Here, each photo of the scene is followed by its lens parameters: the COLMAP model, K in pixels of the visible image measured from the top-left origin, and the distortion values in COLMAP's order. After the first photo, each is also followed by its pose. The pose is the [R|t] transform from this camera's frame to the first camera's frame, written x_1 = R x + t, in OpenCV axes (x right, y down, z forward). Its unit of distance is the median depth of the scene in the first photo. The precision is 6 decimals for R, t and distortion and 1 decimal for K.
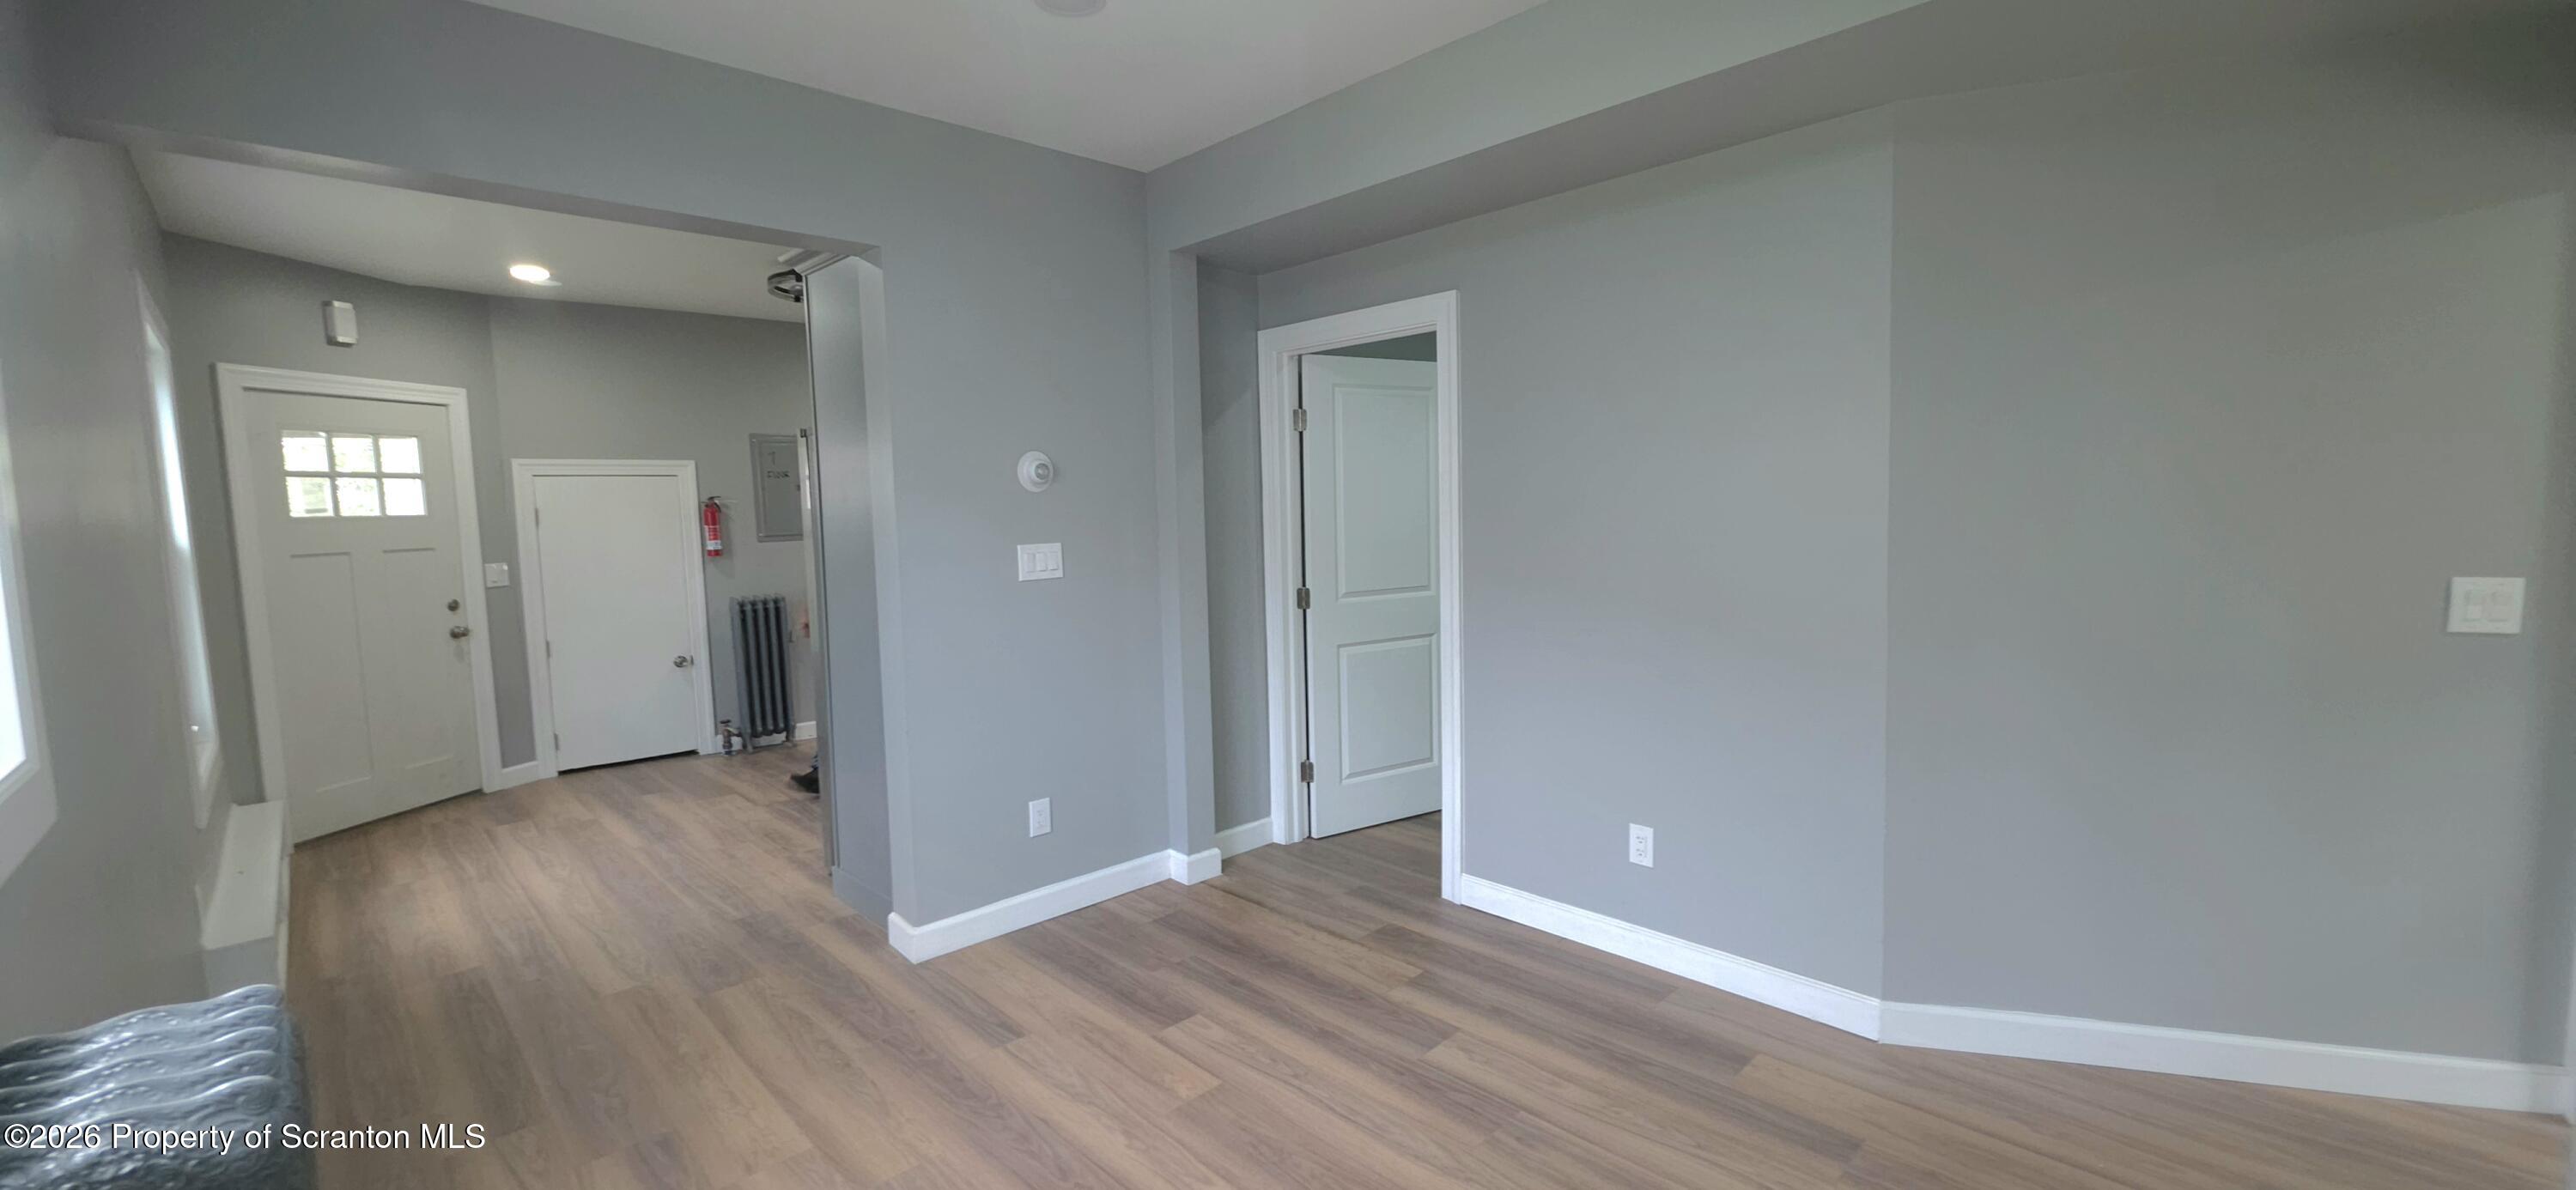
lens RADIAL K [[1016.0, 0, 1279.7], [0, 1016.0, 587.6], [0, 0, 1]] dist [0.000457, 0.000056]
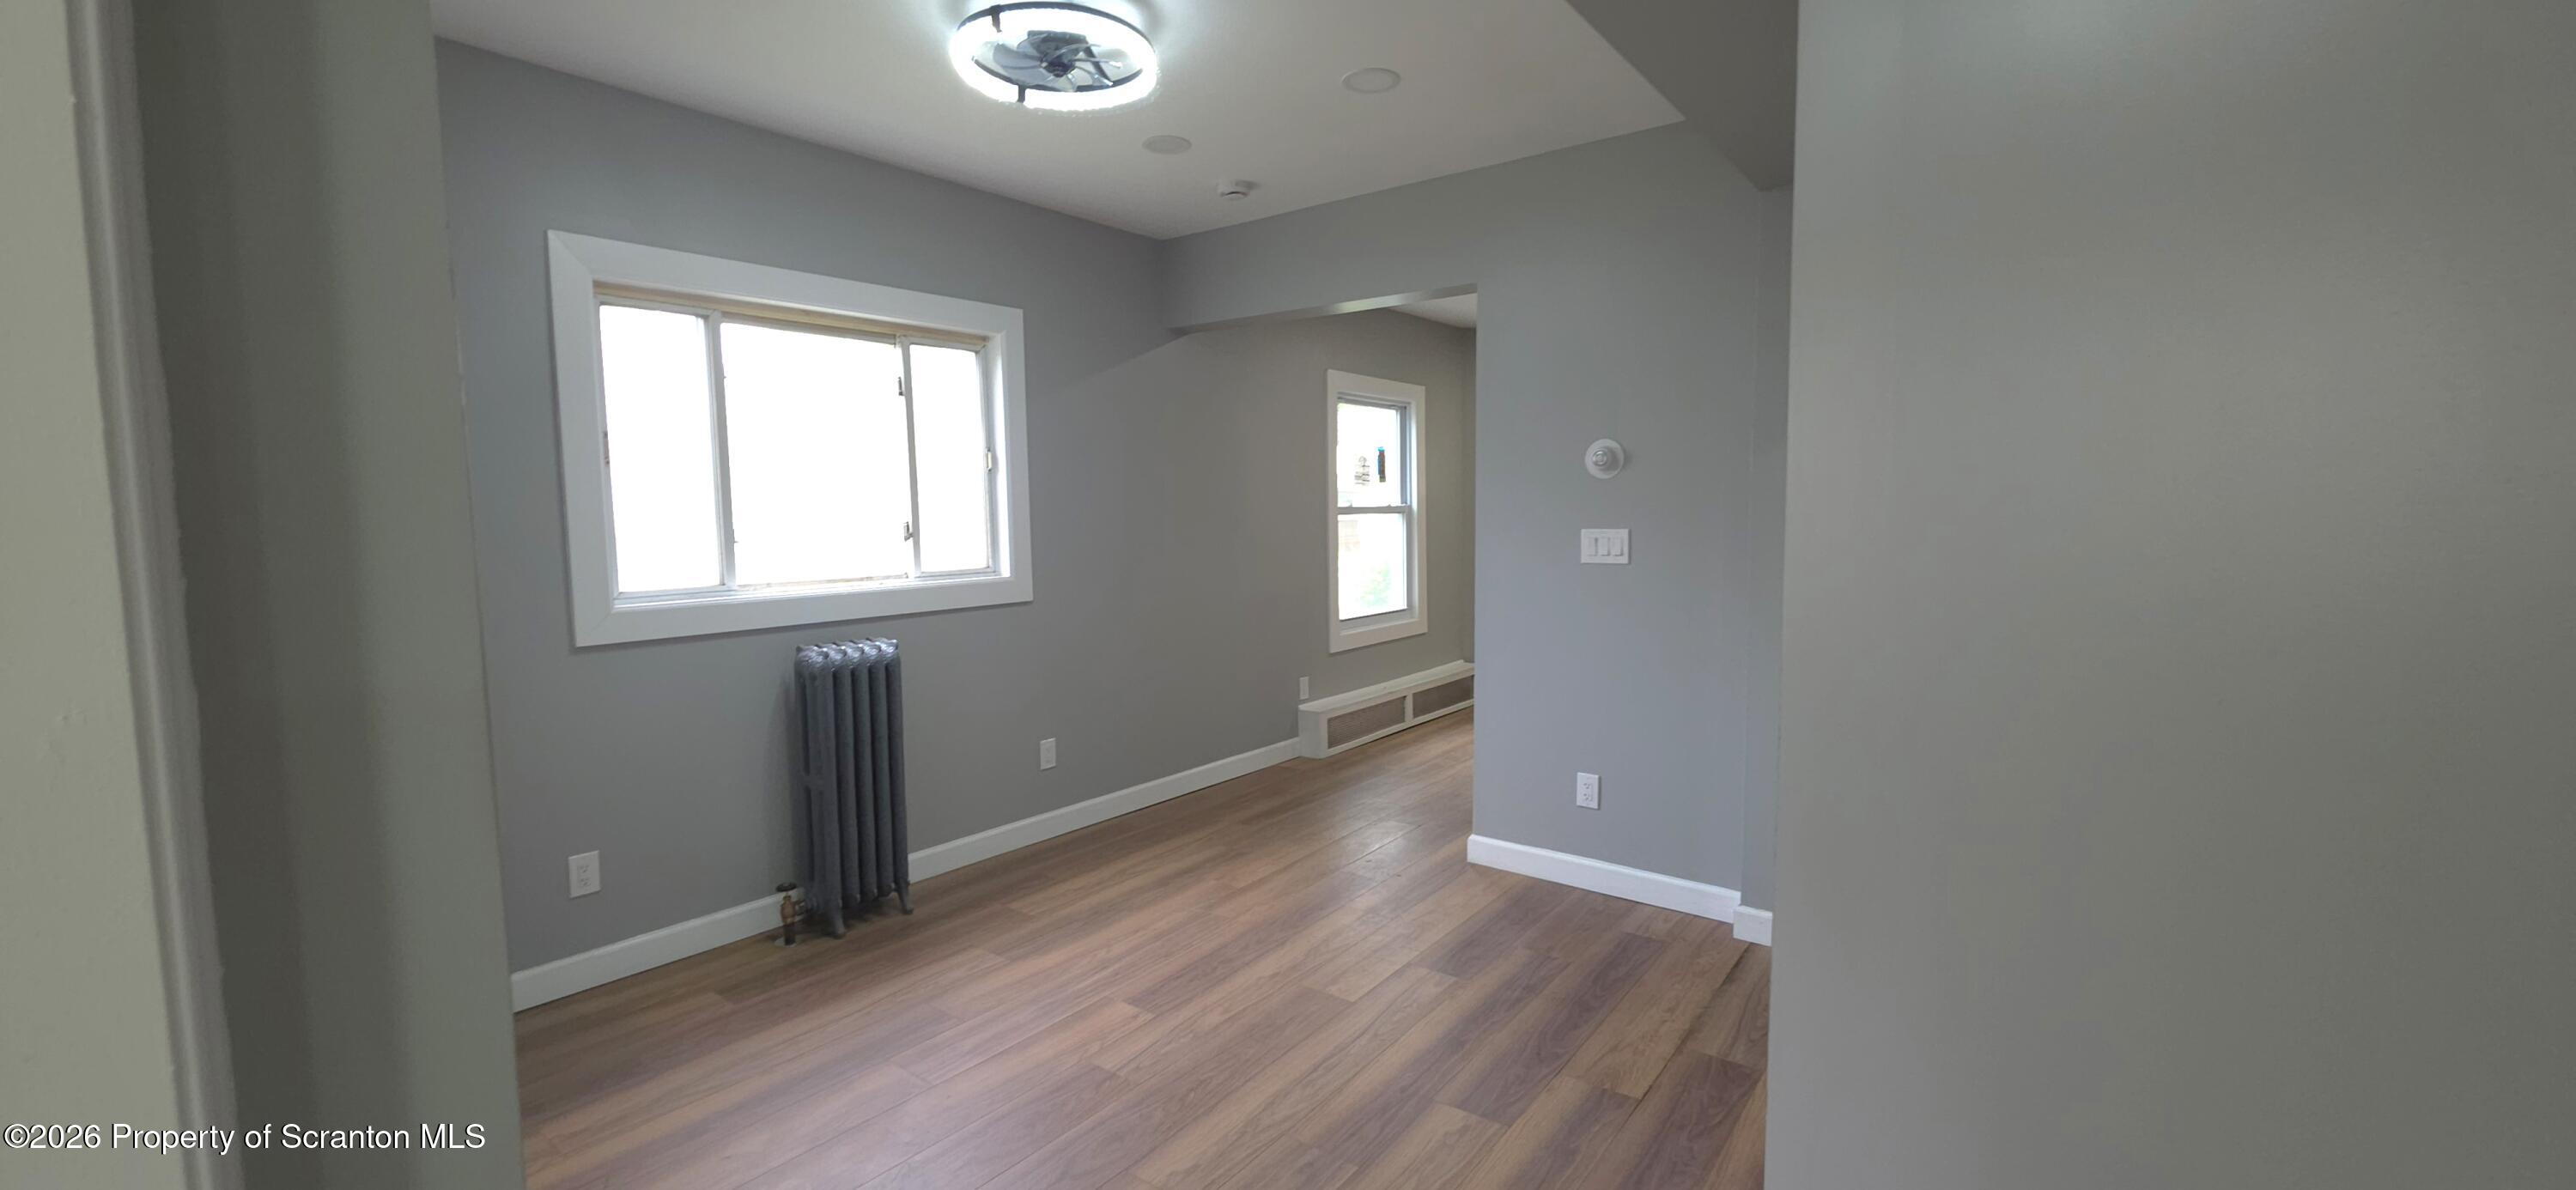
lens RADIAL K [[1016.0, 0, 1279.7], [0, 1016.0, 587.6], [0, 0, 1]] dist [0.000457, 0.000056]
pose [[0.151838, 0.106007, -0.982704, 0.746963], [-0.081000, 0.992222, 0.094518, -0.055954], [0.985081, 0.065248, 0.159243, 0.527314]]
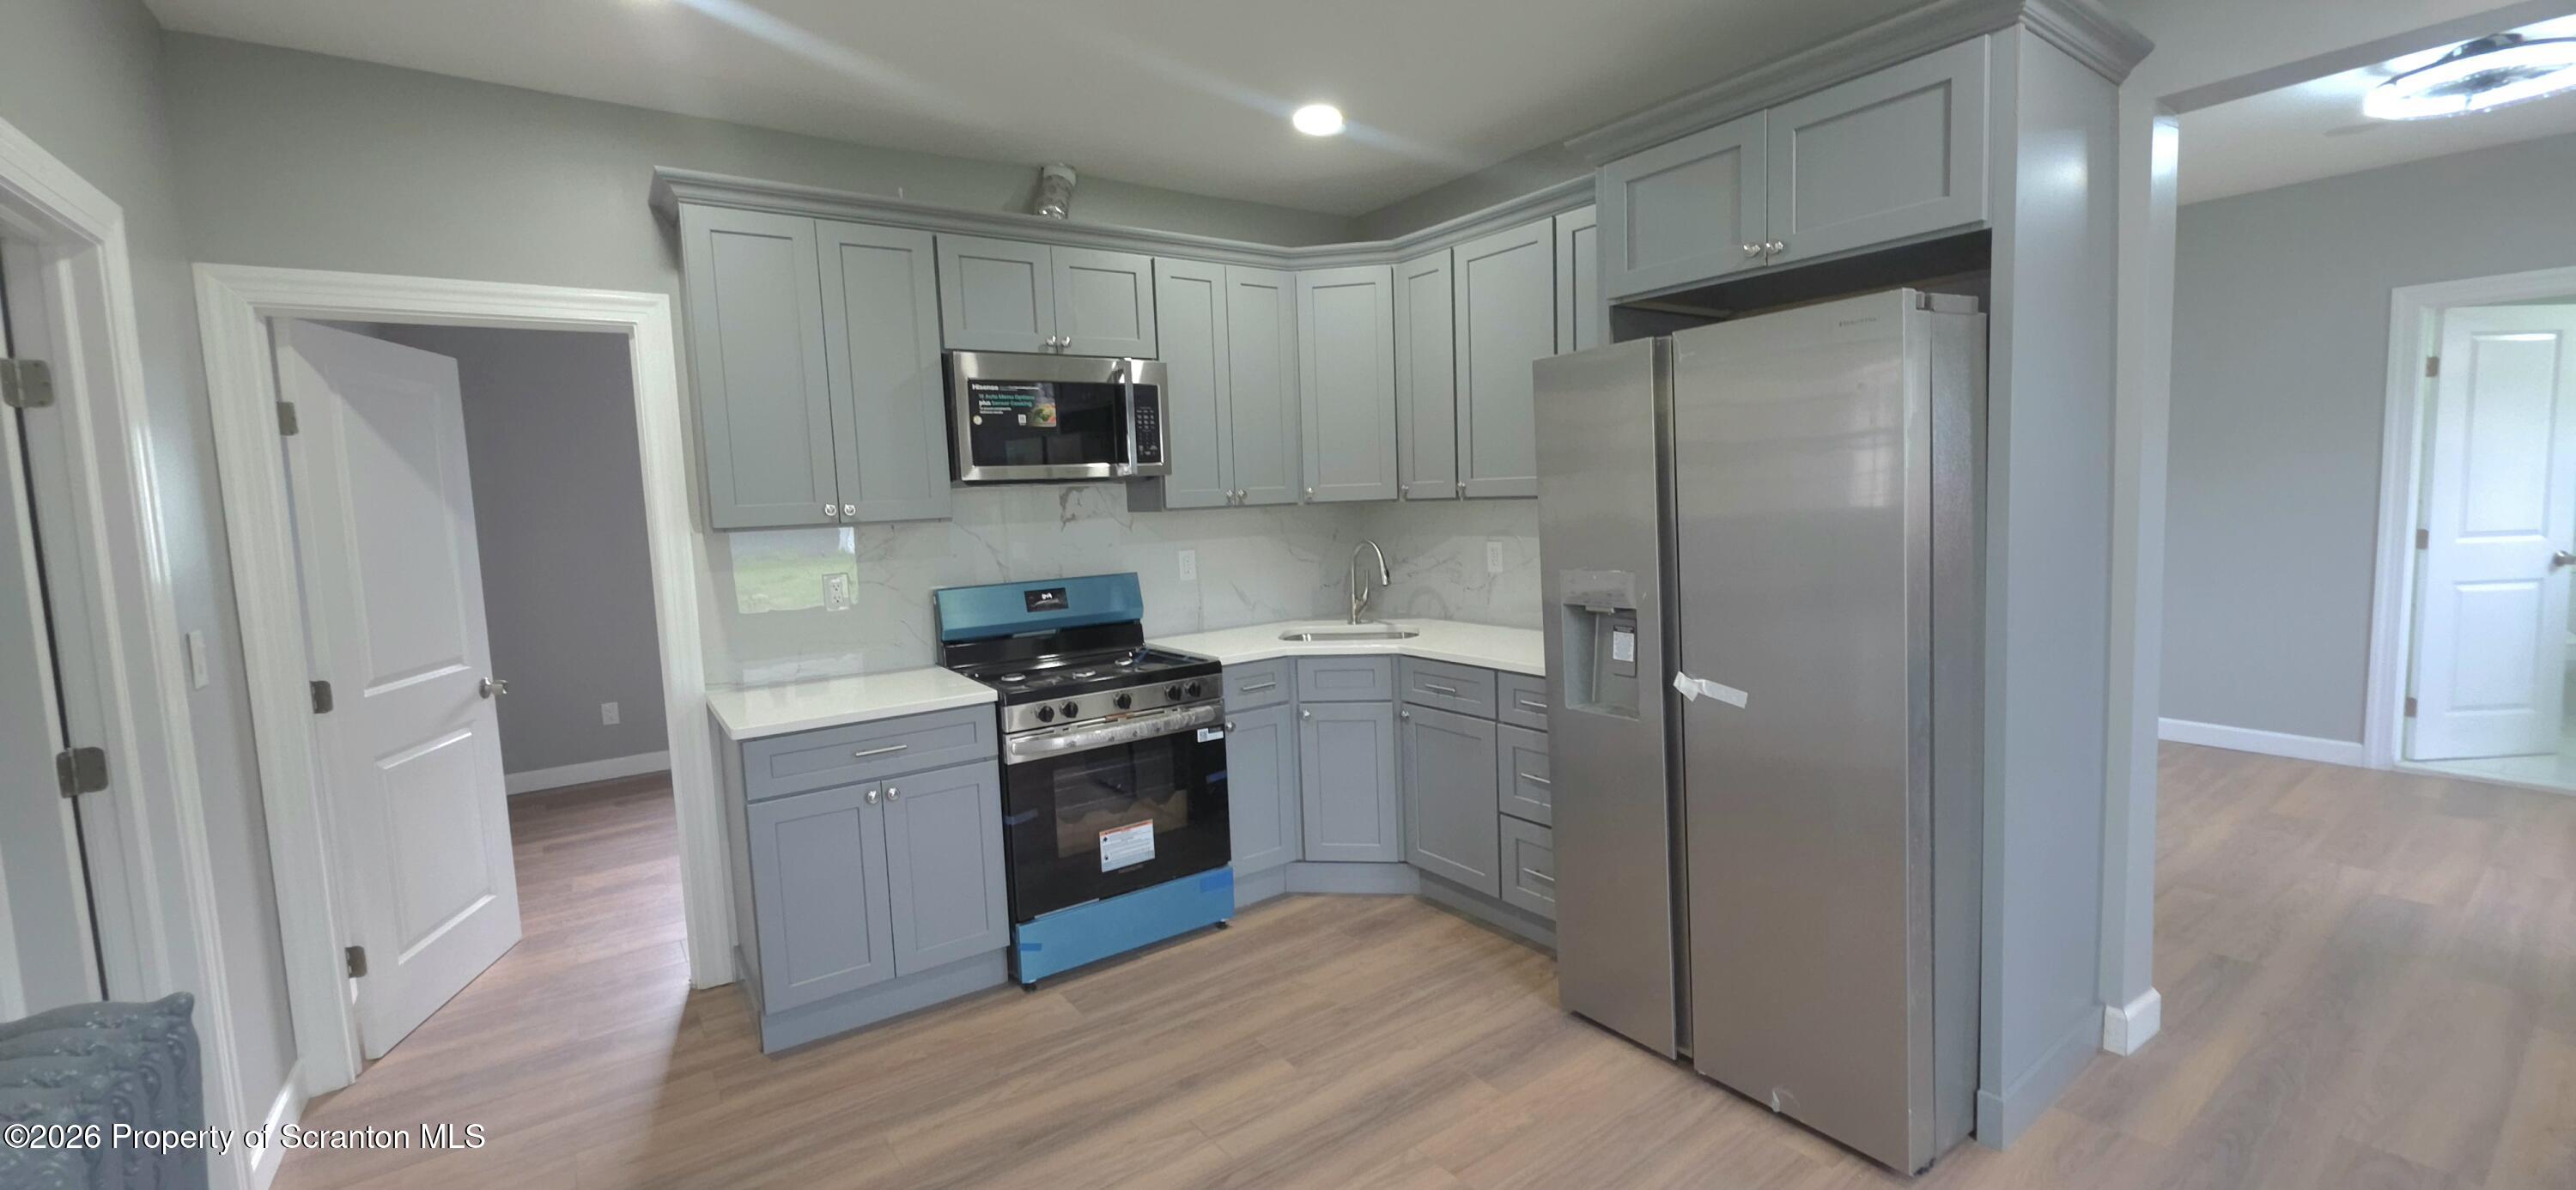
lens RADIAL K [[1016.0, 0, 1279.7], [0, 1016.0, 587.6], [0, 0, 1]] dist [0.000457, 0.000056]
pose [[0.151703, -0.067388, 0.986126, -1.168724], [0.120284, 0.991517, 0.049253, -0.100820], [-0.981080, 0.111143, 0.158522, 1.428016]]
